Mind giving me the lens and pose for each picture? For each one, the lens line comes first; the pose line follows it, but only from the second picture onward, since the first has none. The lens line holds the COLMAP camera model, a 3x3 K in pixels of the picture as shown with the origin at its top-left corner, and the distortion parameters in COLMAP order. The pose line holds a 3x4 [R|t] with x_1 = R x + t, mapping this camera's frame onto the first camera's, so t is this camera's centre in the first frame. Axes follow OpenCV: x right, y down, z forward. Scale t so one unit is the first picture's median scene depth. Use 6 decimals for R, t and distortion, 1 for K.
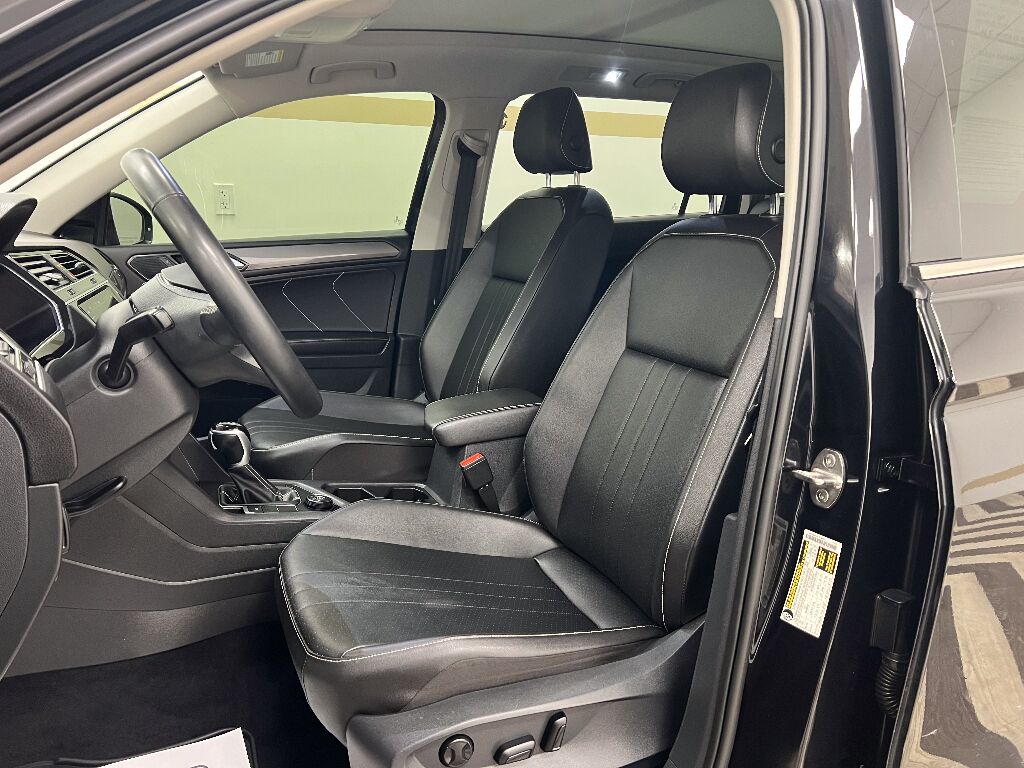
lens RADIAL K [[774.7, 0, 513.0], [0, 774.7, 398.3], [0, 0, 1]] dist [0.010153, 0.003010]
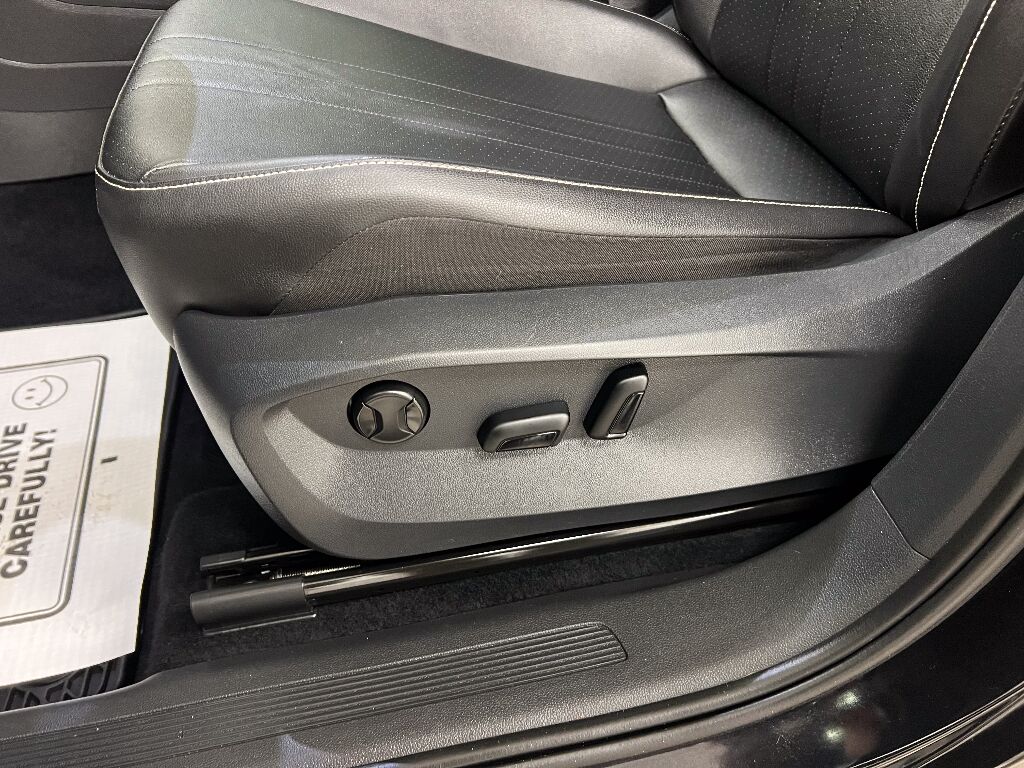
lens RADIAL K [[774.7, 0, 513.0], [0, 774.7, 398.3], [0, 0, 1]] dist [0.010153, 0.003010]
pose [[0.977584, 0.141112, -0.156261, 0.063192], [-0.054230, 0.885883, 0.460727, 0.221983], [0.203443, -0.441925, 0.873678, 0.589698]]
